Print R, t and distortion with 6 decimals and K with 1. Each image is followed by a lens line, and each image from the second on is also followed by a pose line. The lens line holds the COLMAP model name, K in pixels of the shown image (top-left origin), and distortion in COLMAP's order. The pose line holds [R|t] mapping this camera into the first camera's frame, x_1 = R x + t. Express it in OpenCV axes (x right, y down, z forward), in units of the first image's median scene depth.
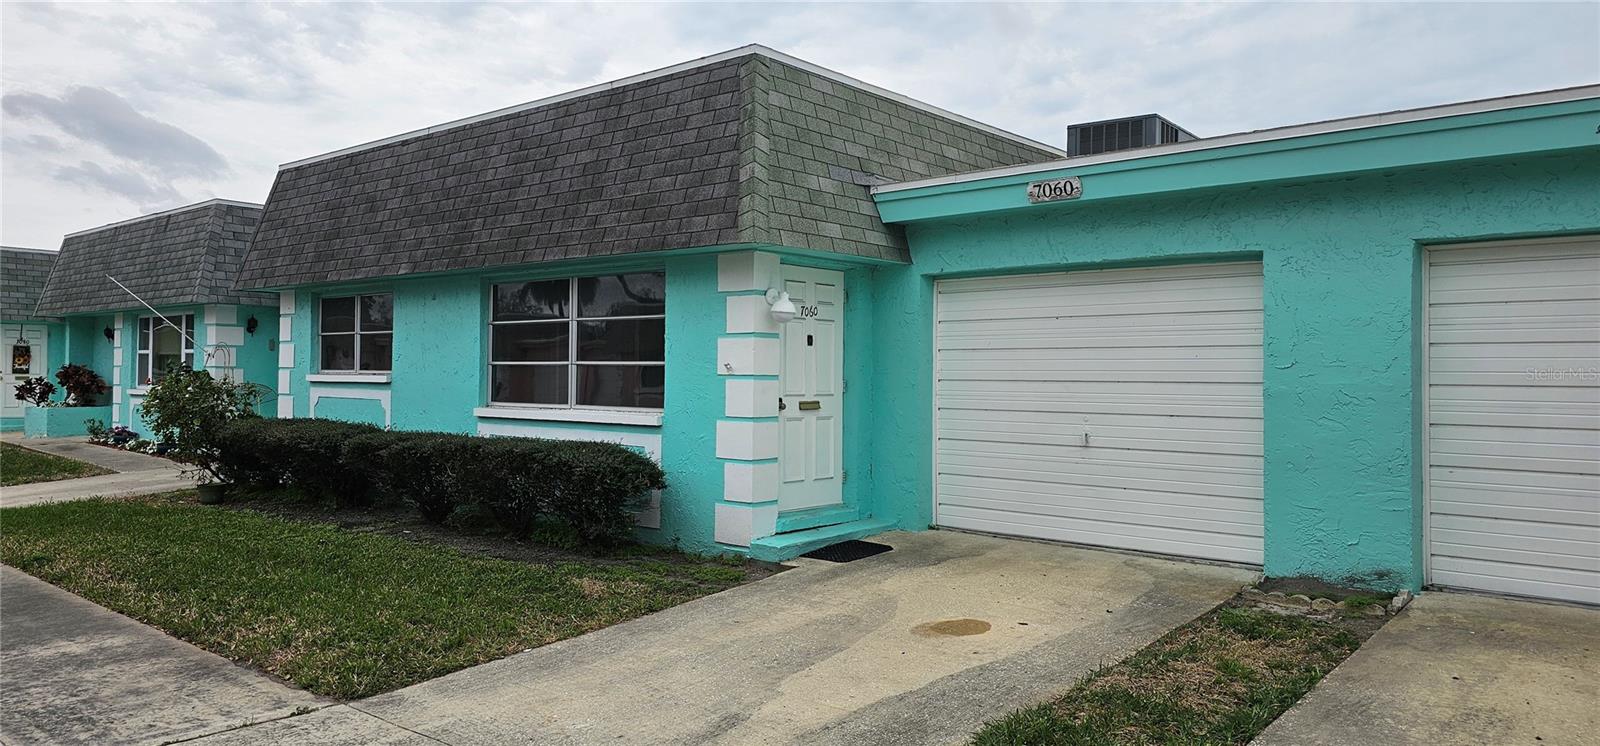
lens RADIAL K [[1069.9, 0, 792.3], [0, 1069.9, 385.2], [0, 0, 1]] dist [0.063209, -0.045290]
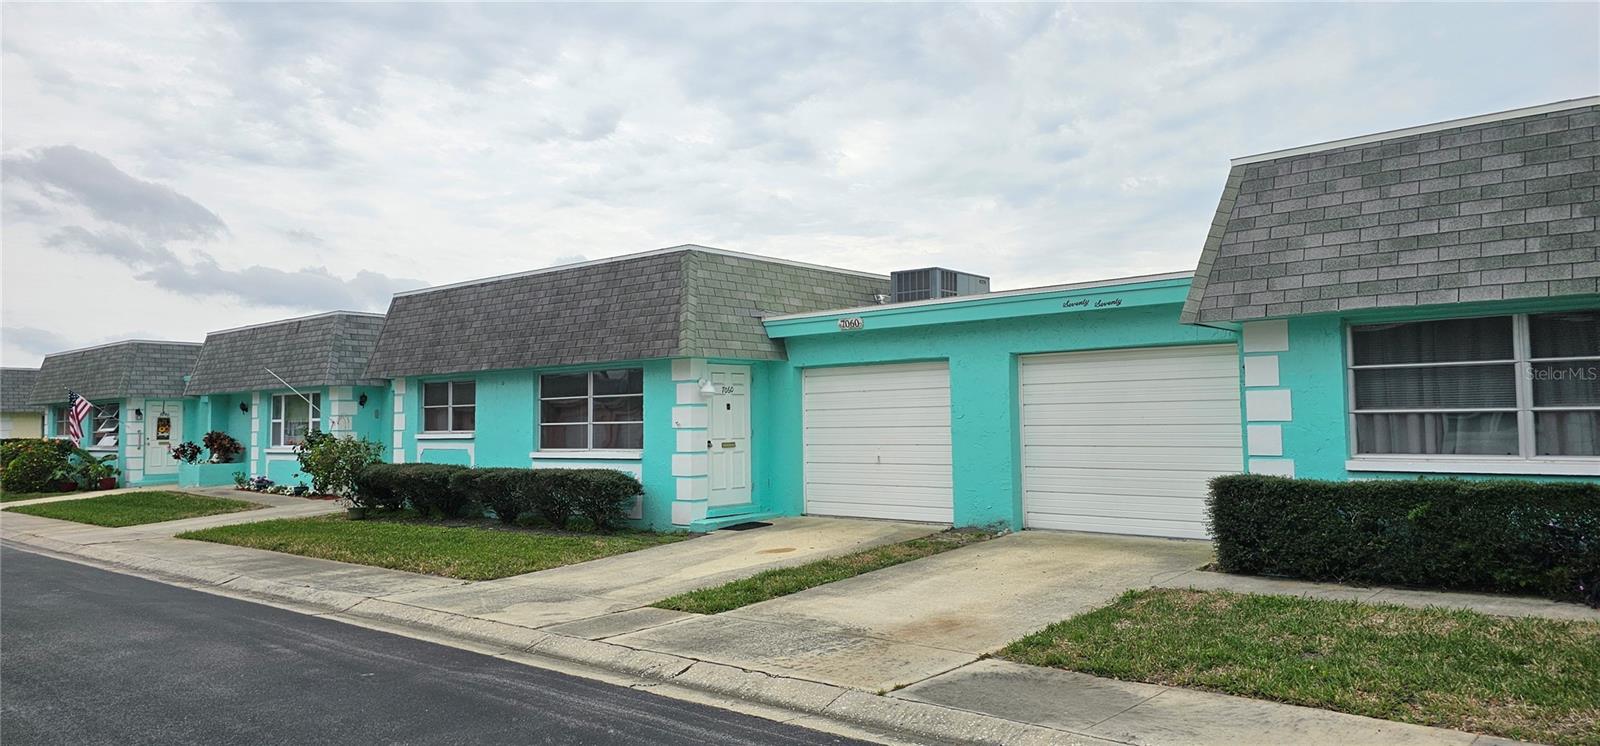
lens RADIAL K [[1069.9, 0, 808.7], [0, 1069.9, 364.6], [0, 0, 1]] dist [0.063209, -0.045290]
pose [[0.999654, -0.025509, -0.006478, 0.148935], [0.025057, 0.997743, -0.062305, 0.000705], [0.008053, 0.062121, 0.998036, -0.672671]]
